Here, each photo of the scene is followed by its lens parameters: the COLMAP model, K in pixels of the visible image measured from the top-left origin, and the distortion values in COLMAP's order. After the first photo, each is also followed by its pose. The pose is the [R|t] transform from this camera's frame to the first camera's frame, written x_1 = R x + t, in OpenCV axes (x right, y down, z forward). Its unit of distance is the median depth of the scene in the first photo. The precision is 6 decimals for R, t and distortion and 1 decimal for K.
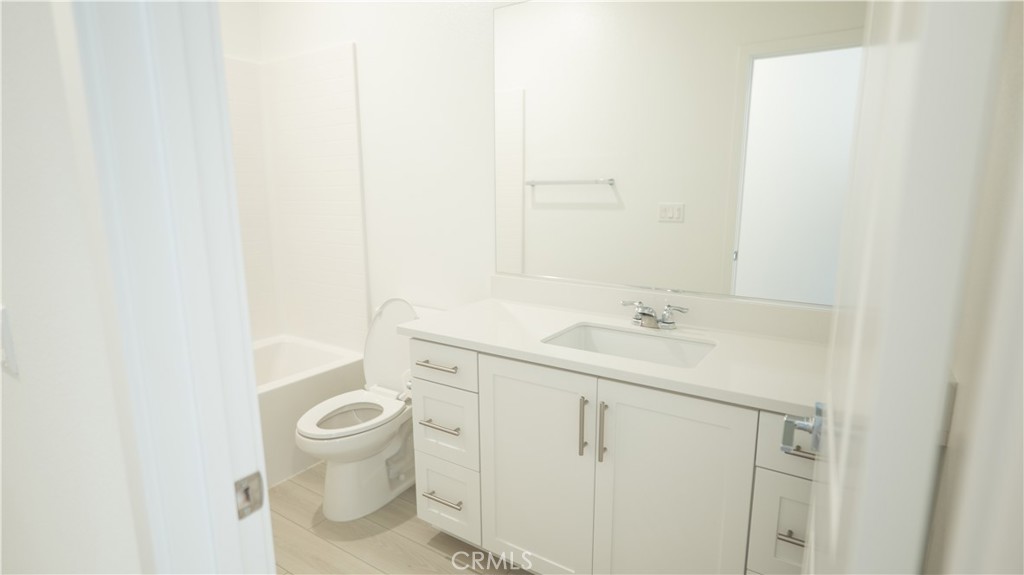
lens RADIAL K [[546.4, 0, 509.0], [0, 546.4, 289.5], [0, 0, 1]] dist [-0.005405, 0.000153]
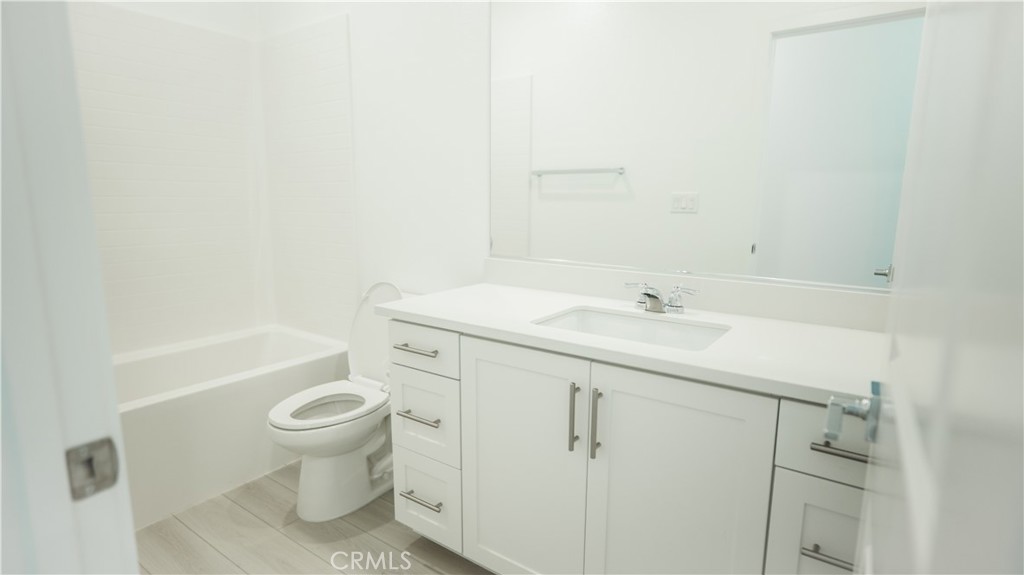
lens RADIAL K [[537.4, 0, 512.6], [0, 537.4, 289.3], [0, 0, 1]] dist [-0.015805, 0.011391]
pose [[0.999404, 0.018003, -0.029449, 0.048997], [-0.018734, 0.999518, -0.024758, 0.056803], [0.028989, 0.025295, 0.999260, 0.113178]]
